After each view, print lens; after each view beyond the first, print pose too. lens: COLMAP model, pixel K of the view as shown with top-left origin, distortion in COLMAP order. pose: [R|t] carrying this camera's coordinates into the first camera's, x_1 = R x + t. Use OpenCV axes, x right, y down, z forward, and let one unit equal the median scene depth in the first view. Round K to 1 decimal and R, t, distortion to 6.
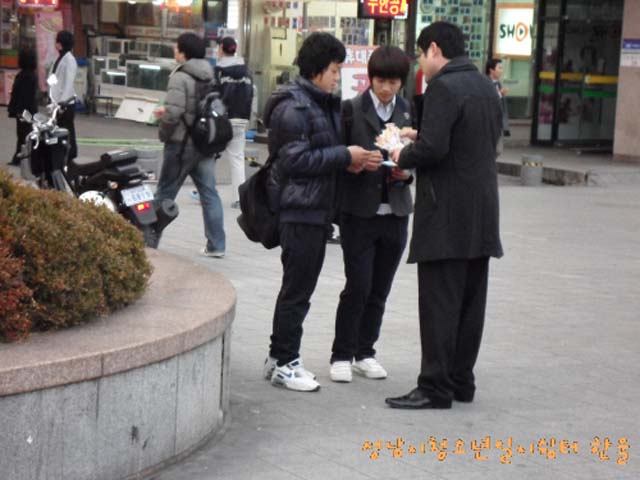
lens RADIAL K [[1945.0, 0, 322.5], [0, 1945.0, 236.3], [0, 0, 1]] dist [0.636235, 0.000000]
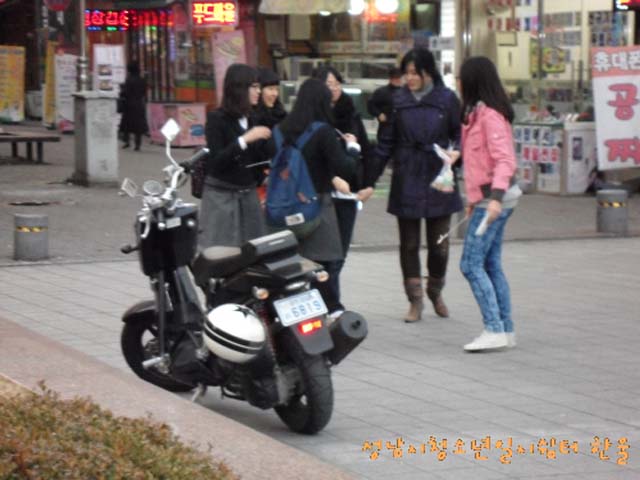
lens RADIAL K [[2227.4, 0, 318.9], [0, 2227.4, 243.7], [0, 0, 1]] dist [0.722714, 0.000000]
pose [[0.993261, -0.043435, -0.107451, -0.011176], [0.041847, 0.998980, -0.016987, -0.026930], [0.108080, 0.012376, 0.994065, 0.277311]]
